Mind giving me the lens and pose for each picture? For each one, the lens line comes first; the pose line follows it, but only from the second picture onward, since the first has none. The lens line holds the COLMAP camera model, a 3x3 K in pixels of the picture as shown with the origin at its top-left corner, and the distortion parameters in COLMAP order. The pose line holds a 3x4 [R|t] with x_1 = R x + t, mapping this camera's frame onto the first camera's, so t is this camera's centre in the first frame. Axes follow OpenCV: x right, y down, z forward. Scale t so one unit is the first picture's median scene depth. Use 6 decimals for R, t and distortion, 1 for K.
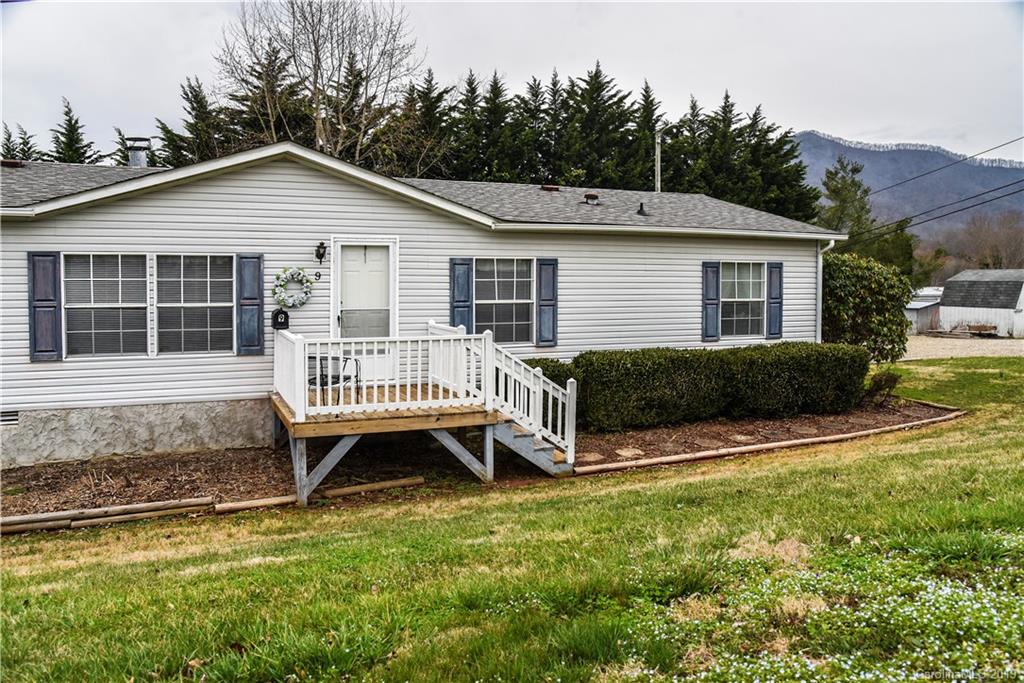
lens RADIAL K [[789.0, 0, 512.0], [0, 789.0, 341.5], [0, 0, 1]] dist [-0.043574, 0.002965]
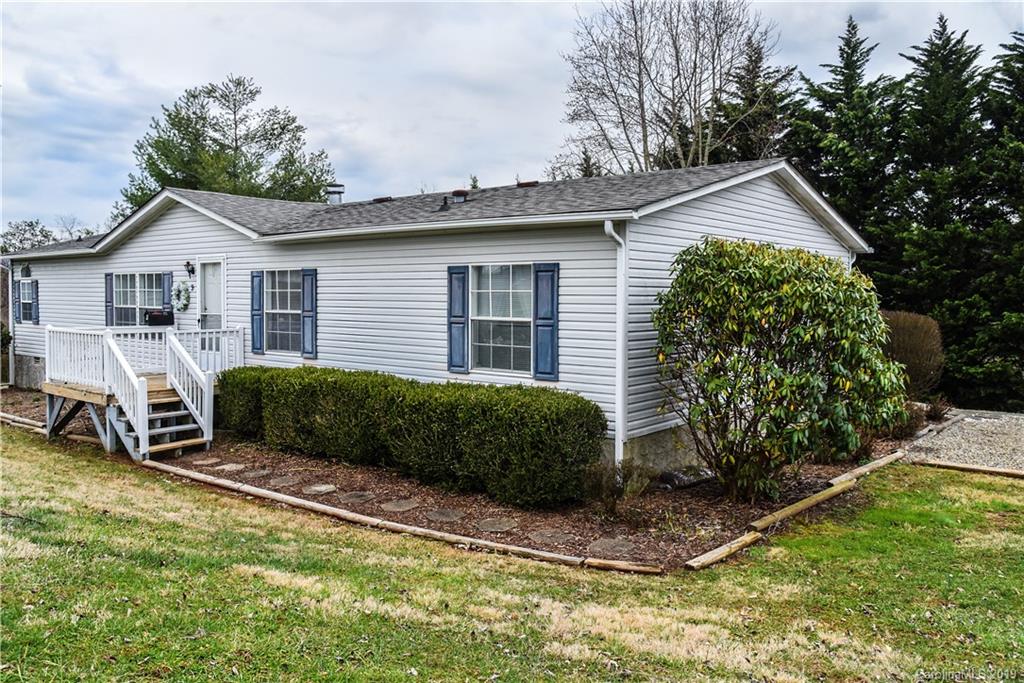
lens RADIAL K [[816.5, 0, 462.4], [0, 816.5, 342.7], [0, 0, 1]] dist [-0.004306, -0.001722]
pose [[0.429703, 0.051370, -0.901508, 1.076885], [-0.081925, 0.996481, 0.017732, -0.048500], [0.899246, 0.066236, 0.432400, 0.758707]]
